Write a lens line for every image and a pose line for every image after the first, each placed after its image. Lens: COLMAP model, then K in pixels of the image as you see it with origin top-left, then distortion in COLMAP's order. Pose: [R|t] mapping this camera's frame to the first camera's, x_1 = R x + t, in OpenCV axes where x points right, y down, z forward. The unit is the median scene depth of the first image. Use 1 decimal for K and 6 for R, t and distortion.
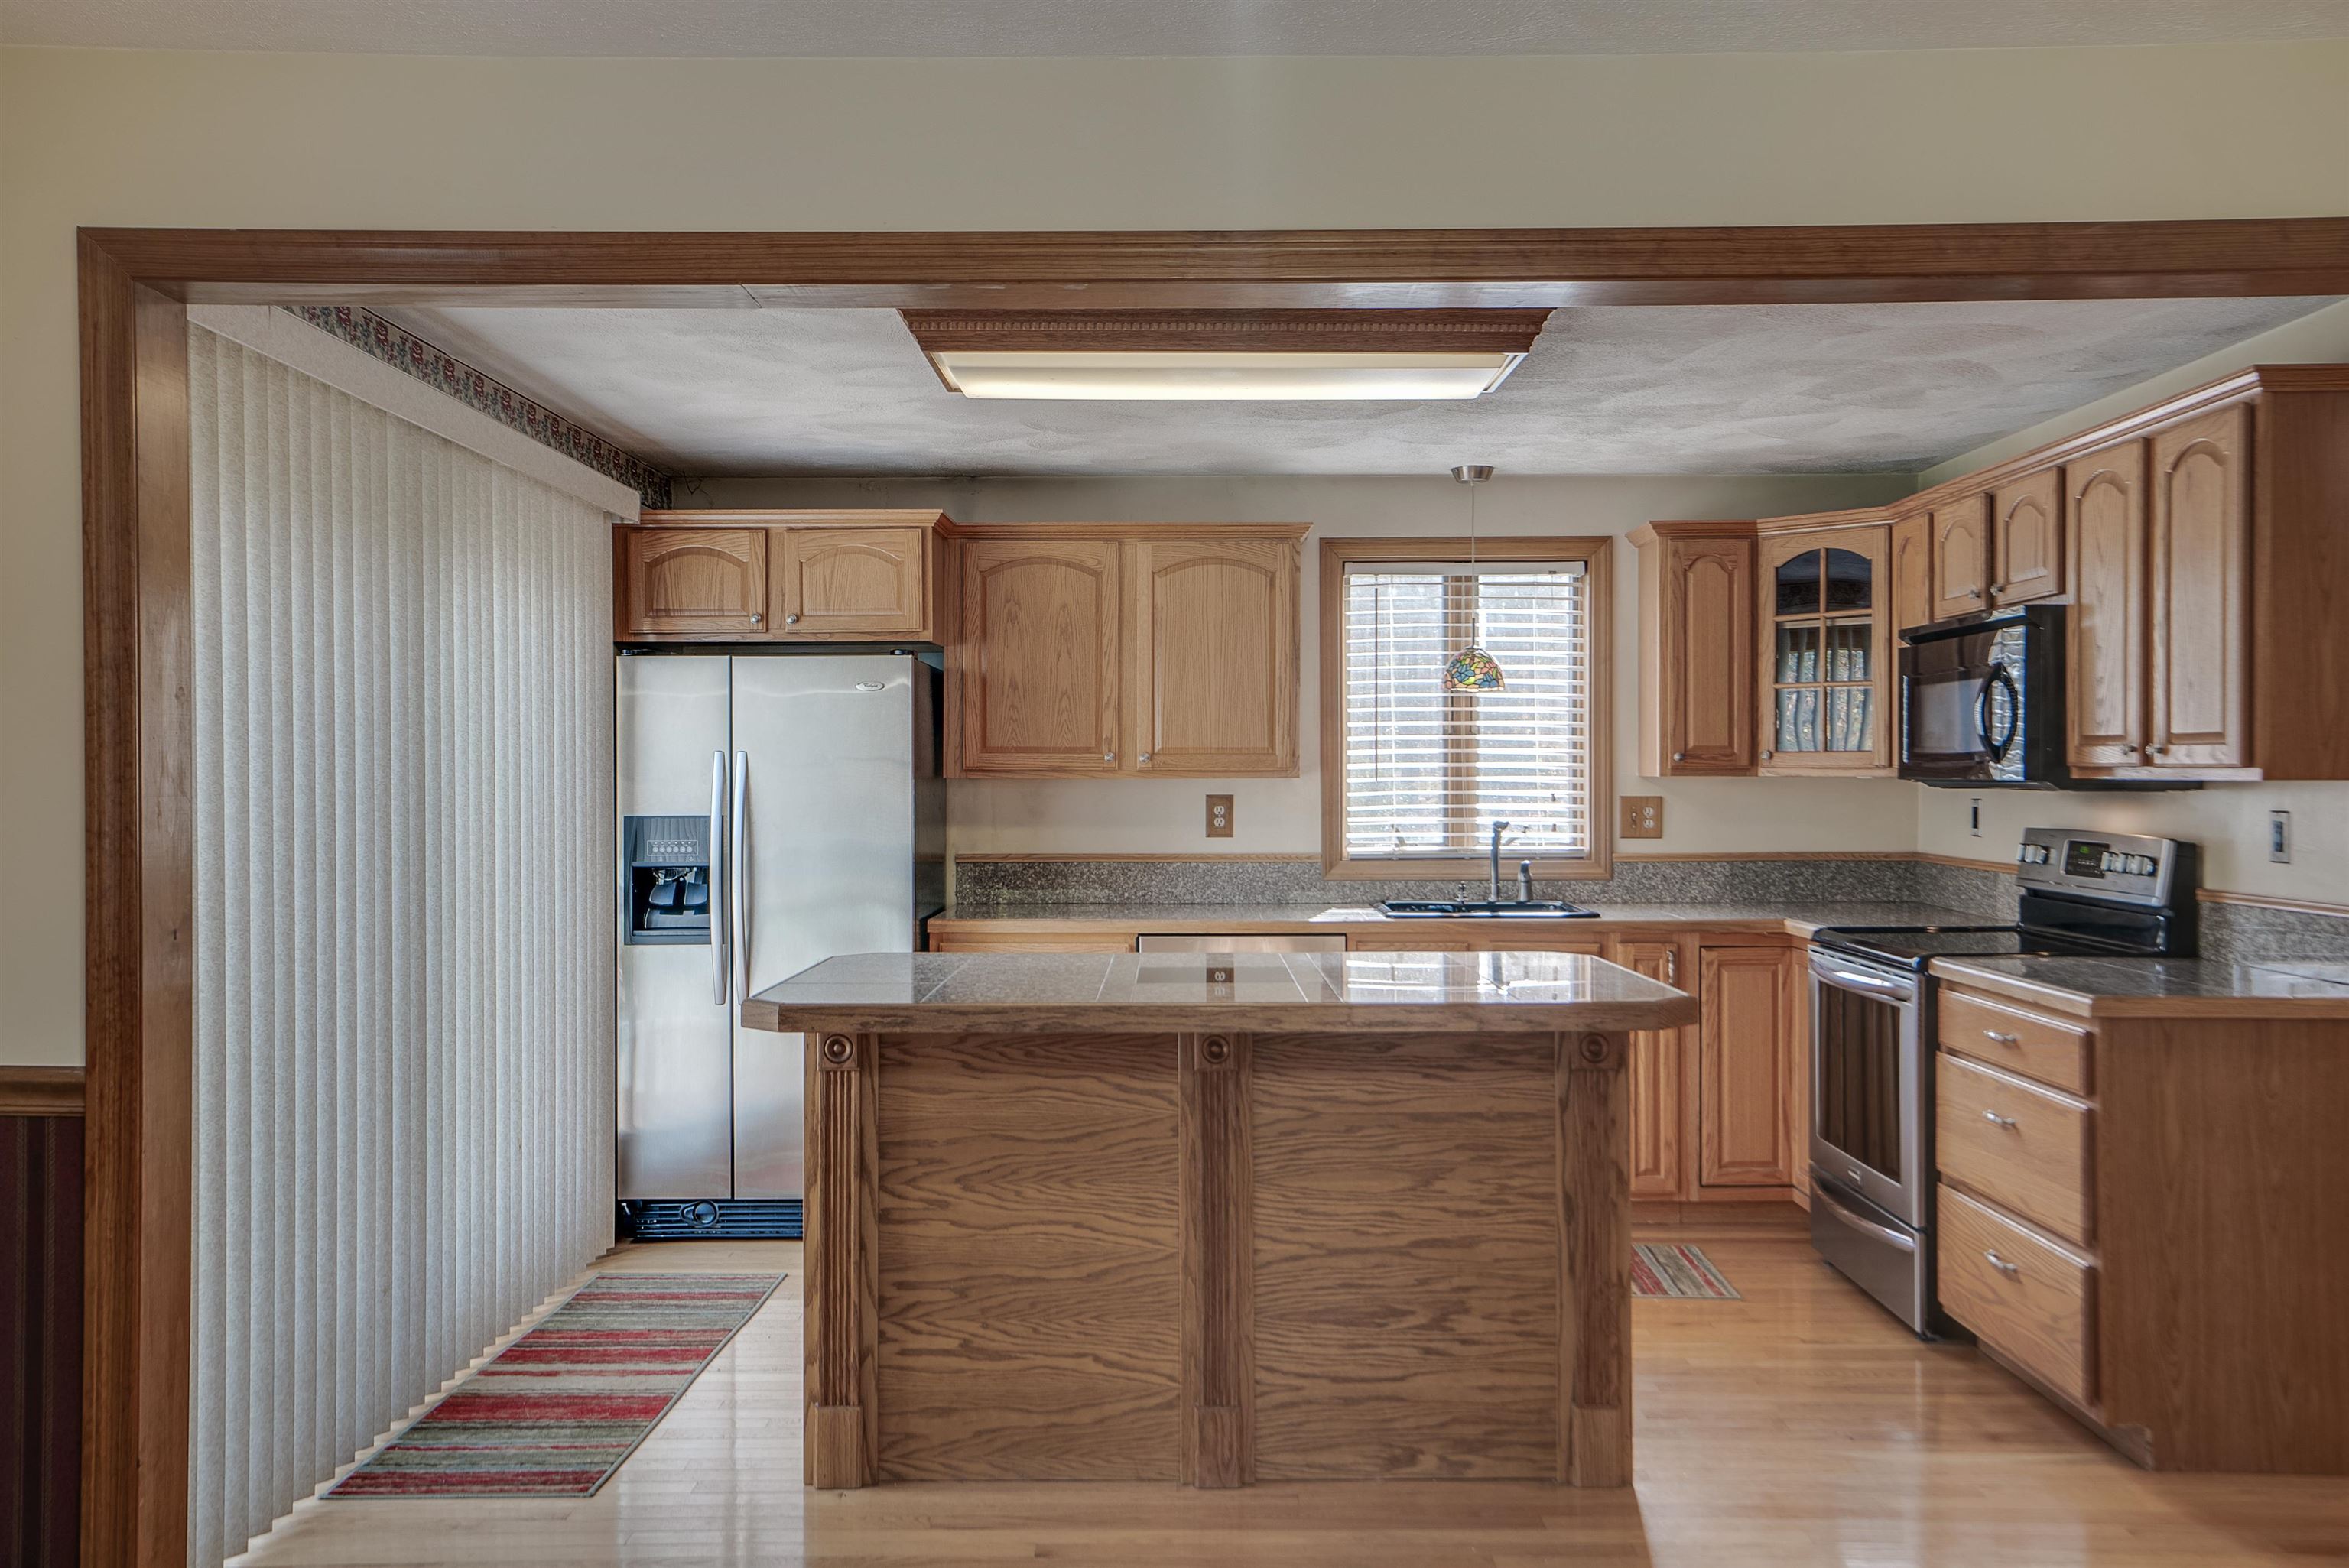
lens RADIAL K [[1911.8, 0, 1215.1], [0, 1911.8, 764.9], [0, 0, 1]] dist [0.000679, 0.048403]
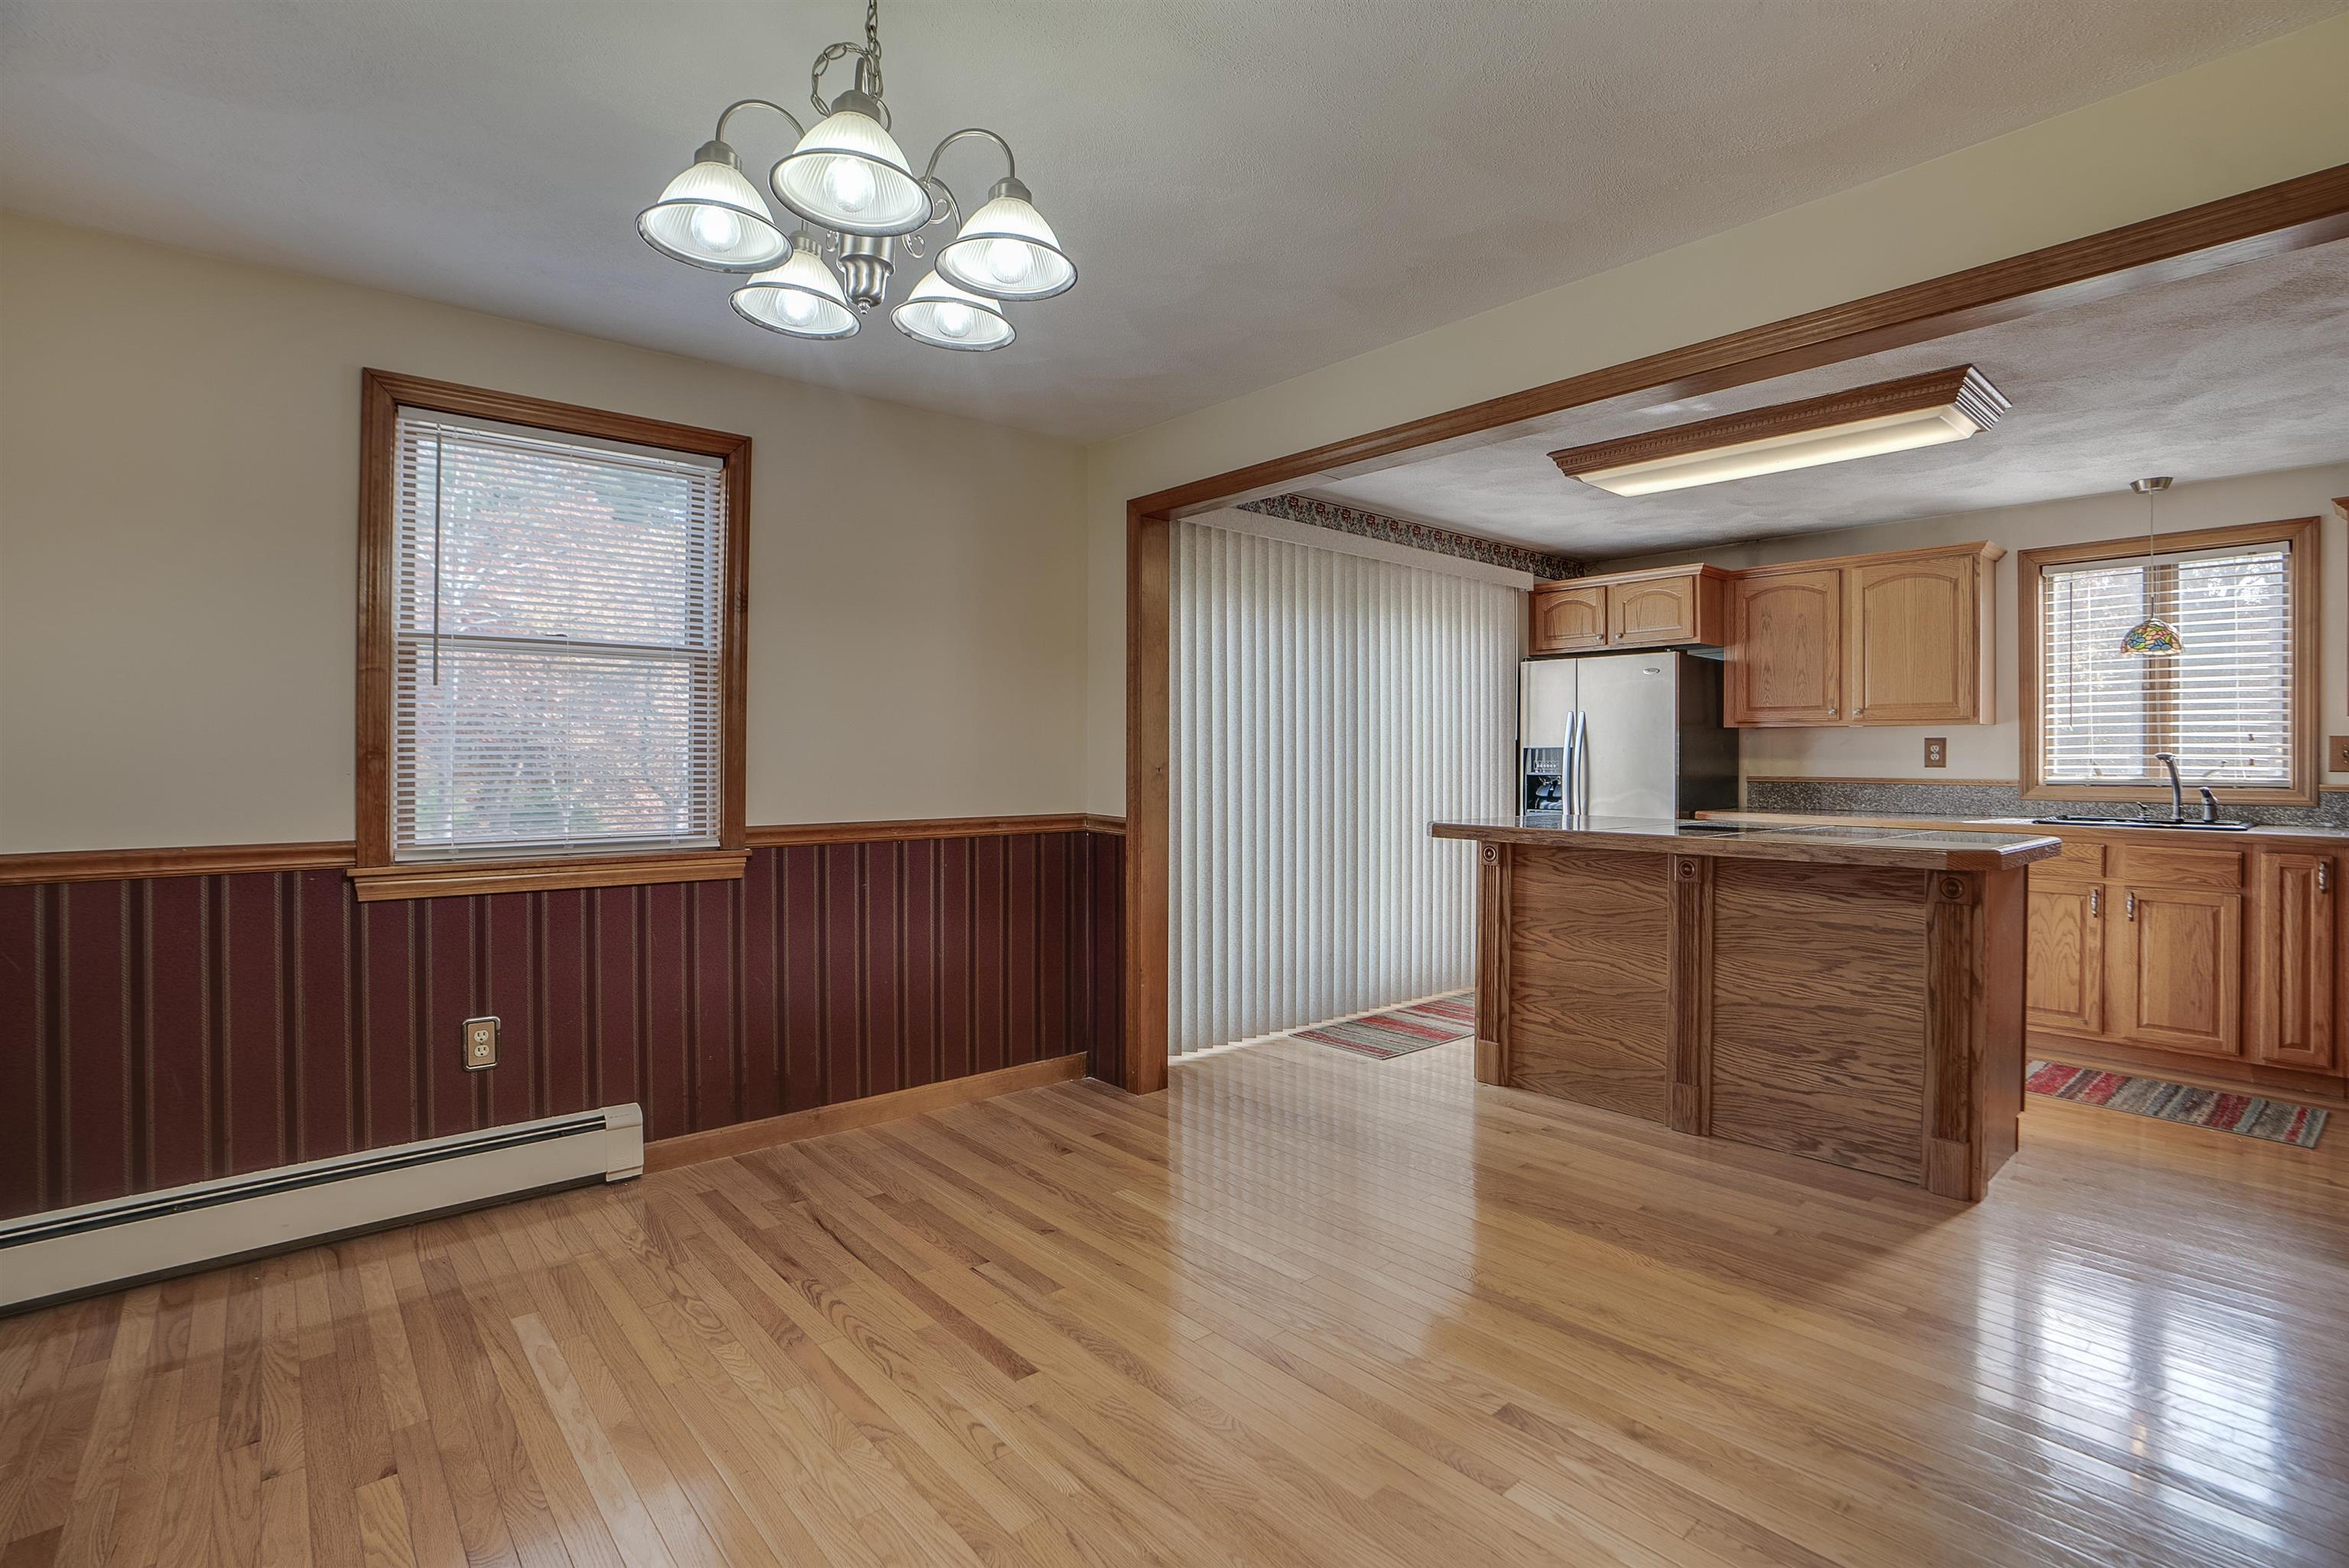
lens RADIAL K [[1128.7, 0, 1146.5], [0, 1128.7, 762.3], [0, 0, 1]] dist [-0.047354, 0.010814]
pose [[0.639596, 0.005757, -0.768690, 0.287456], [-0.001976, 0.999981, 0.005845, 0.033416], [0.768709, -0.002219, 0.639595, 0.015188]]
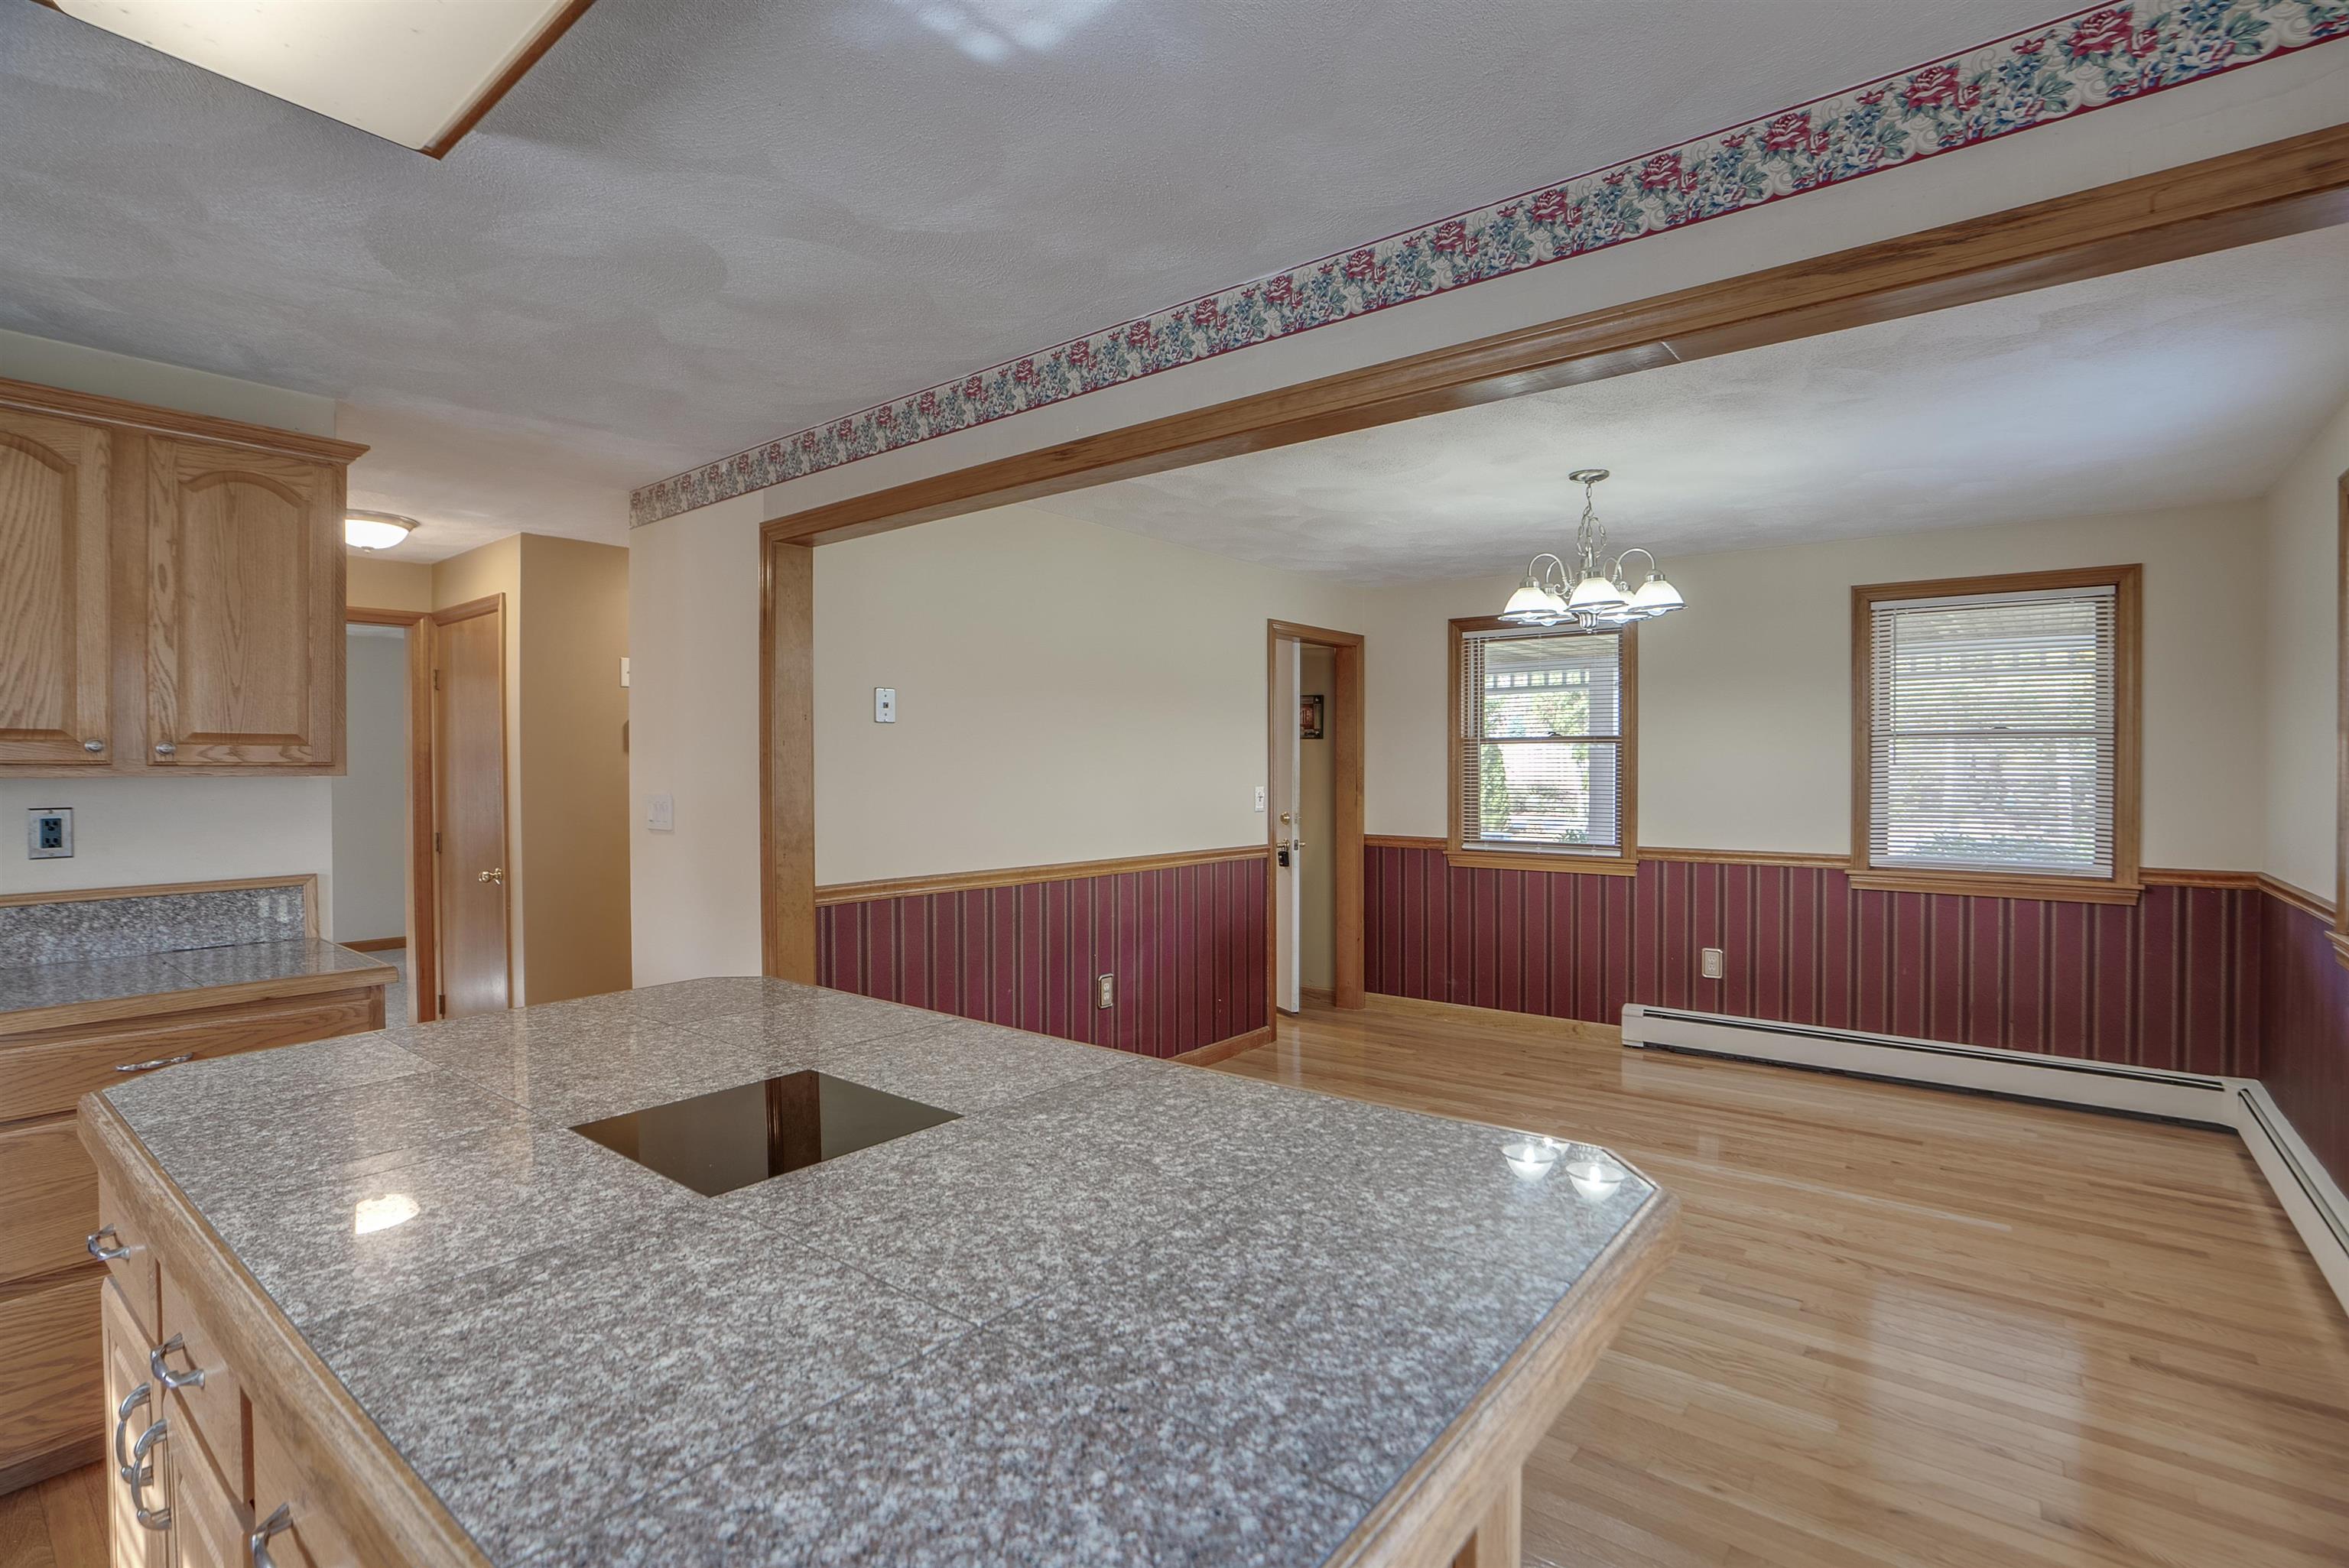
lens RADIAL K [[1090.8, 0, 1174.4], [0, 1090.8, 779.2], [0, 0, 1]] dist [-0.046545, 0.011269]
pose [[-0.776726, -0.001590, 0.629836, -0.202112], [0.001253, 0.999991, 0.004070, 0.005730], [-0.629837, 0.003951, -0.776717, 0.823634]]
